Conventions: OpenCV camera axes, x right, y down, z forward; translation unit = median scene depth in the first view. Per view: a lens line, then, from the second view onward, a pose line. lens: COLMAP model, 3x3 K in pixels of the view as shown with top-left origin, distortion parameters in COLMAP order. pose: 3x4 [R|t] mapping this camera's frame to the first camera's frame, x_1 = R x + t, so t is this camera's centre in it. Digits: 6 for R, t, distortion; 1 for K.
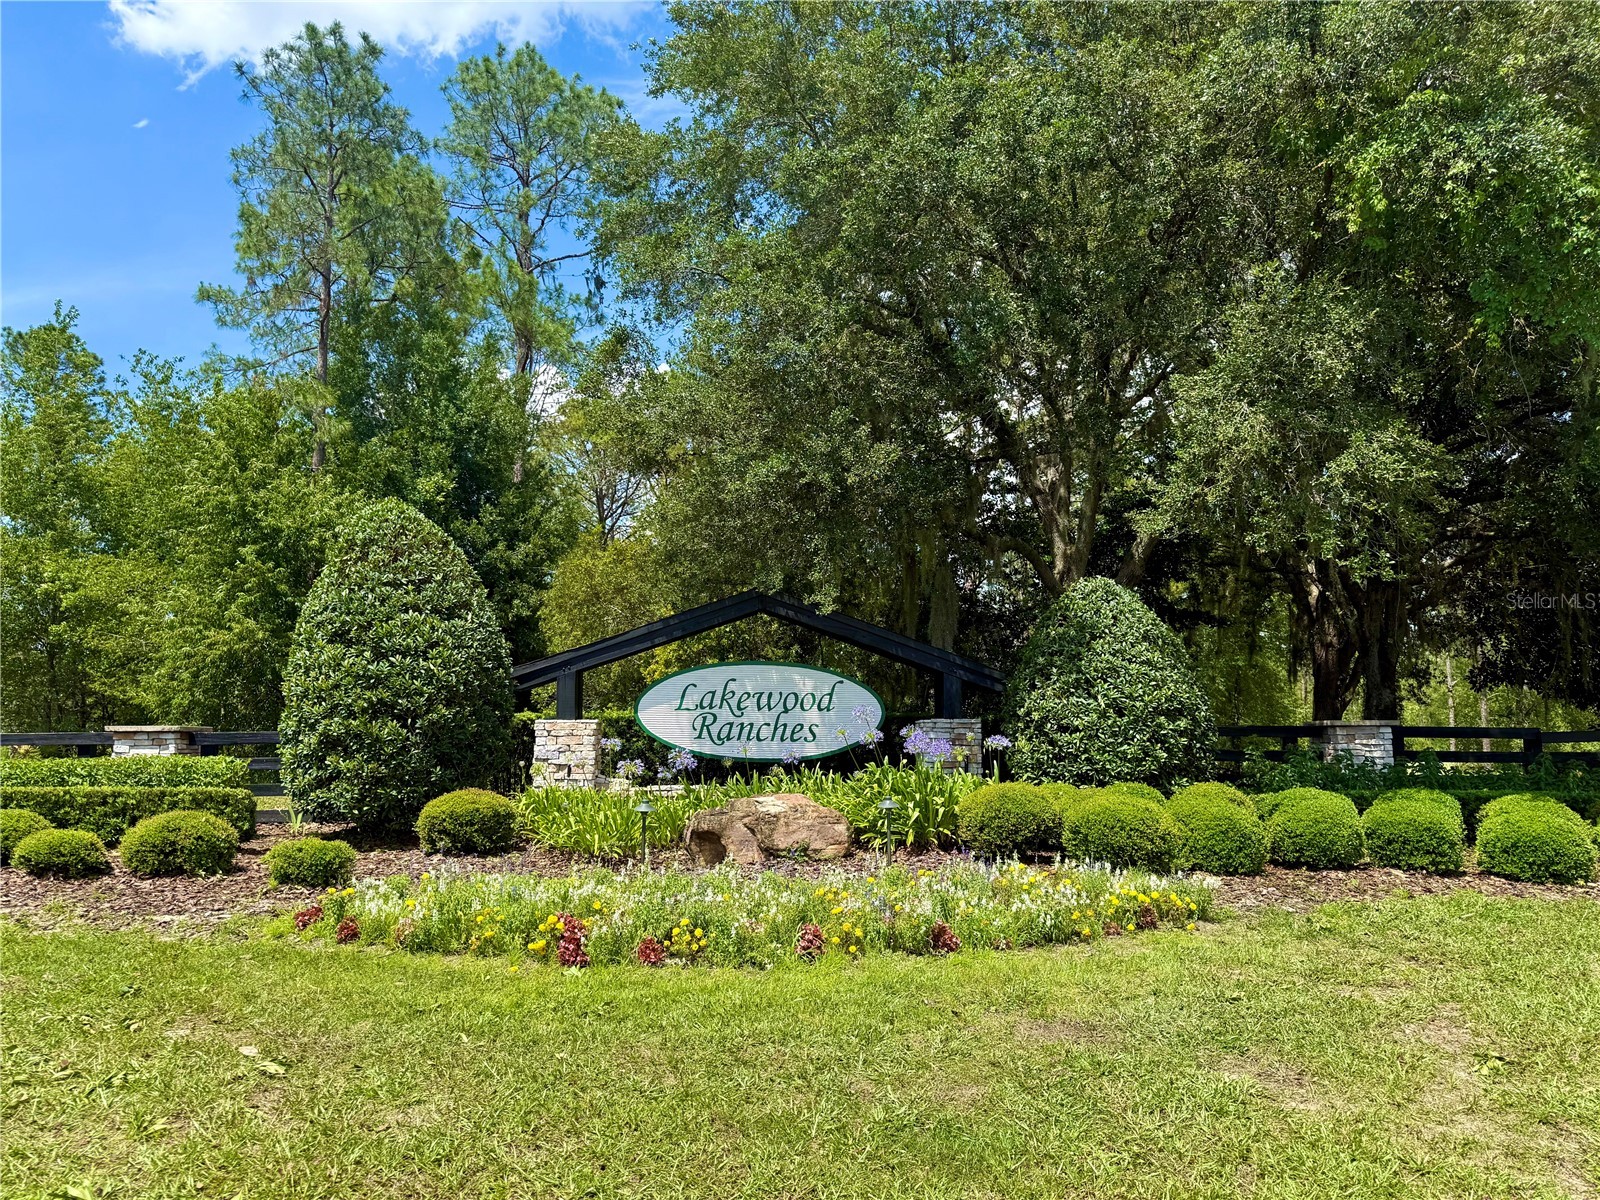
lens RADIAL K [[1091.5, 0, 787.2], [0, 1091.5, 627.9], [0, 0, 1]] dist [0.078235, -0.113784]
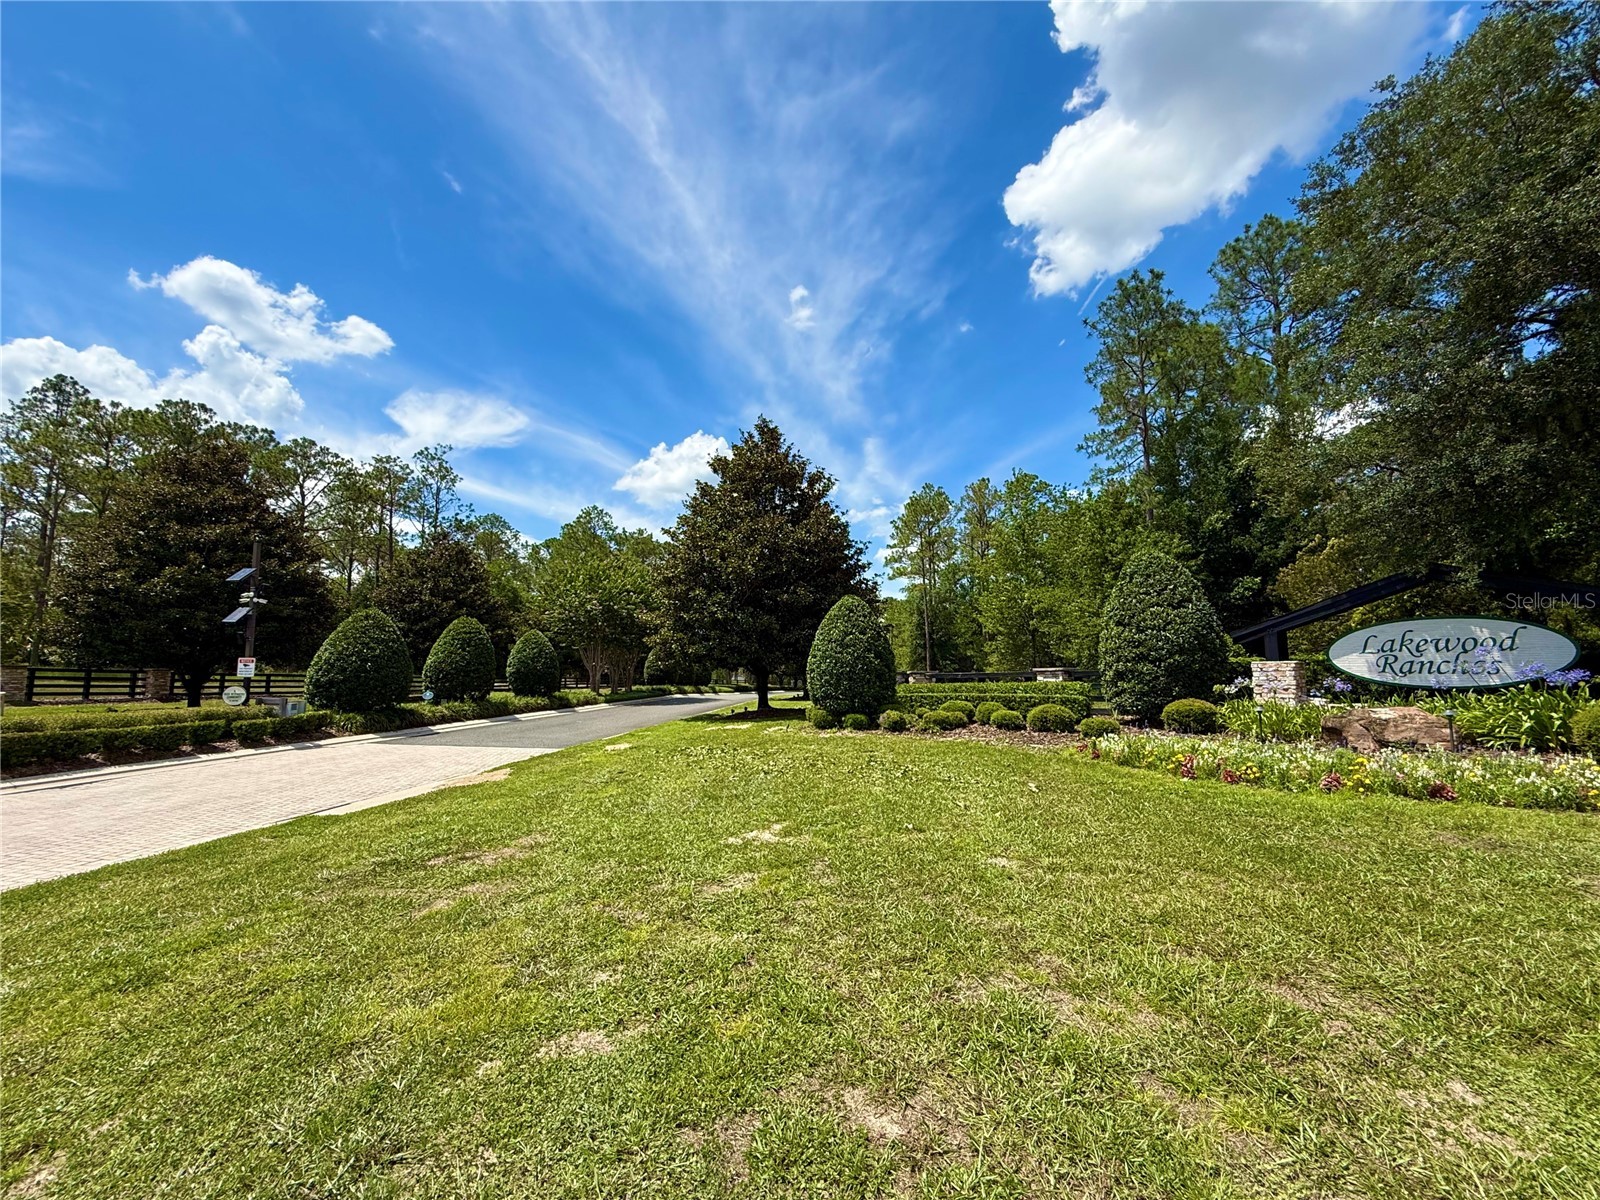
lens RADIAL K [[640.1, 0, 800.0], [0, 640.1, 600.0], [0, 0, 1]] dist [0.000347, 0.000118]
pose [[0.572625, -0.100094, -0.813684, 0.219070], [0.083527, 0.994477, -0.063553, -0.007277], [0.815551, -0.031572, 0.577823, -0.157719]]
